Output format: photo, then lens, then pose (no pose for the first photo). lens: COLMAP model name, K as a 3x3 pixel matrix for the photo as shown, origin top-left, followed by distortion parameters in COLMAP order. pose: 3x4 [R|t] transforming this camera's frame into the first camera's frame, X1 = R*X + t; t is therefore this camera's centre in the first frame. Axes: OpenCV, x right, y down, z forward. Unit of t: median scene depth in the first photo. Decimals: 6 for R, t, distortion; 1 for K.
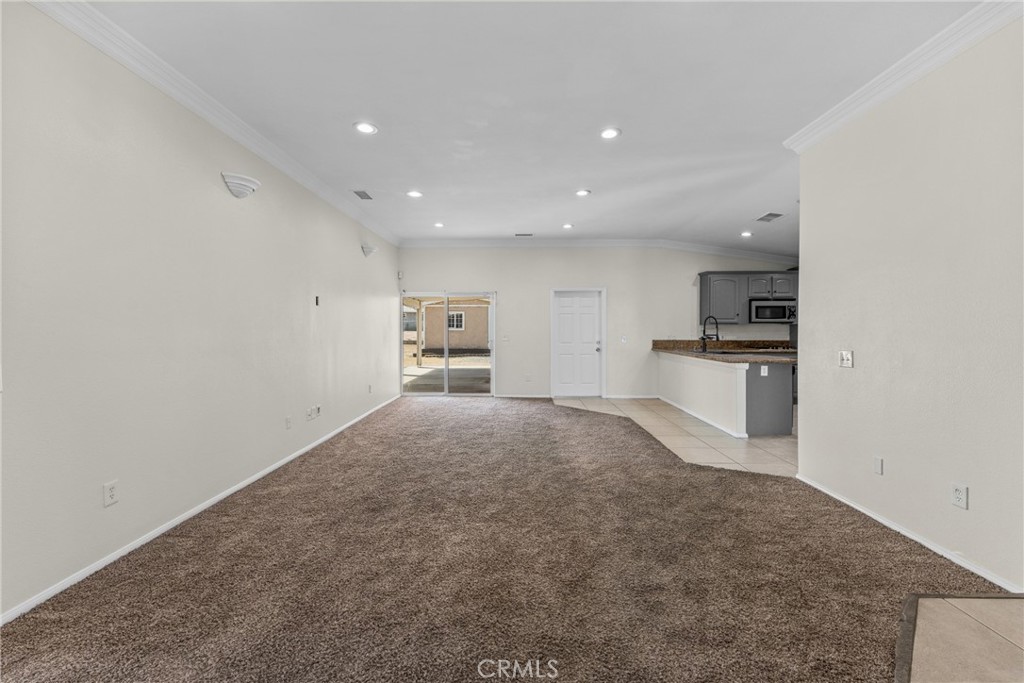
lens RADIAL K [[409.7, 0, 516.6], [0, 409.7, 334.7], [0, 0, 1]] dist [0.001006, -0.000229]
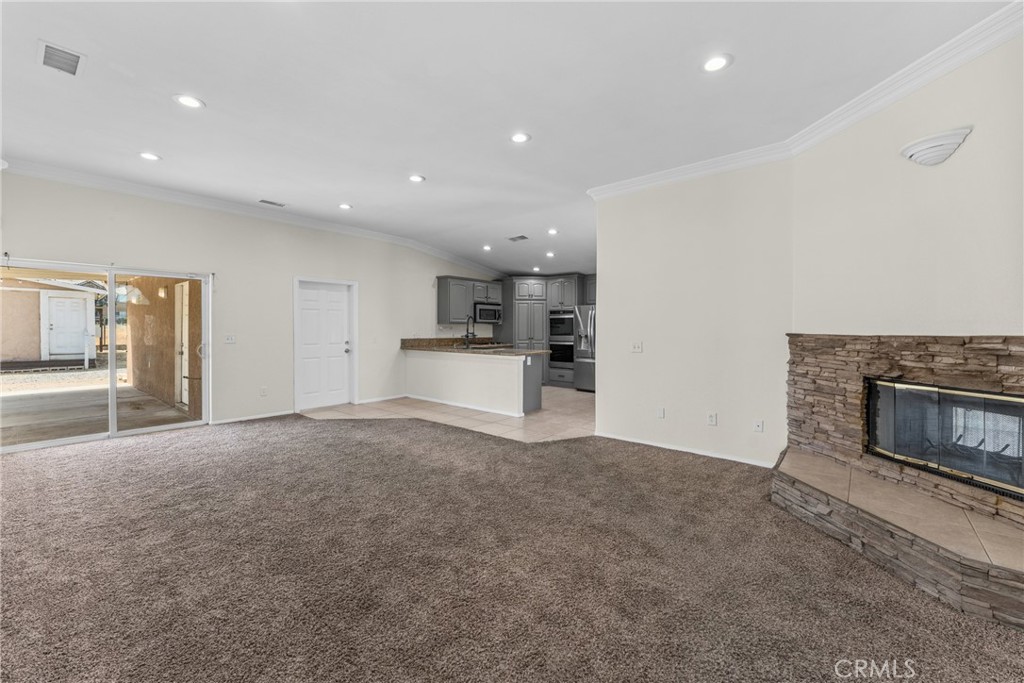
lens RADIAL K [[409.7, 0, 515.7], [0, 409.7, 334.4], [0, 0, 1]] dist [0.001006, -0.000229]
pose [[0.636935, -0.008870, 0.770867, -0.279884], [0.010027, 0.999945, 0.003221, 0.001828], [-0.770852, 0.005678, 0.636988, 0.167874]]
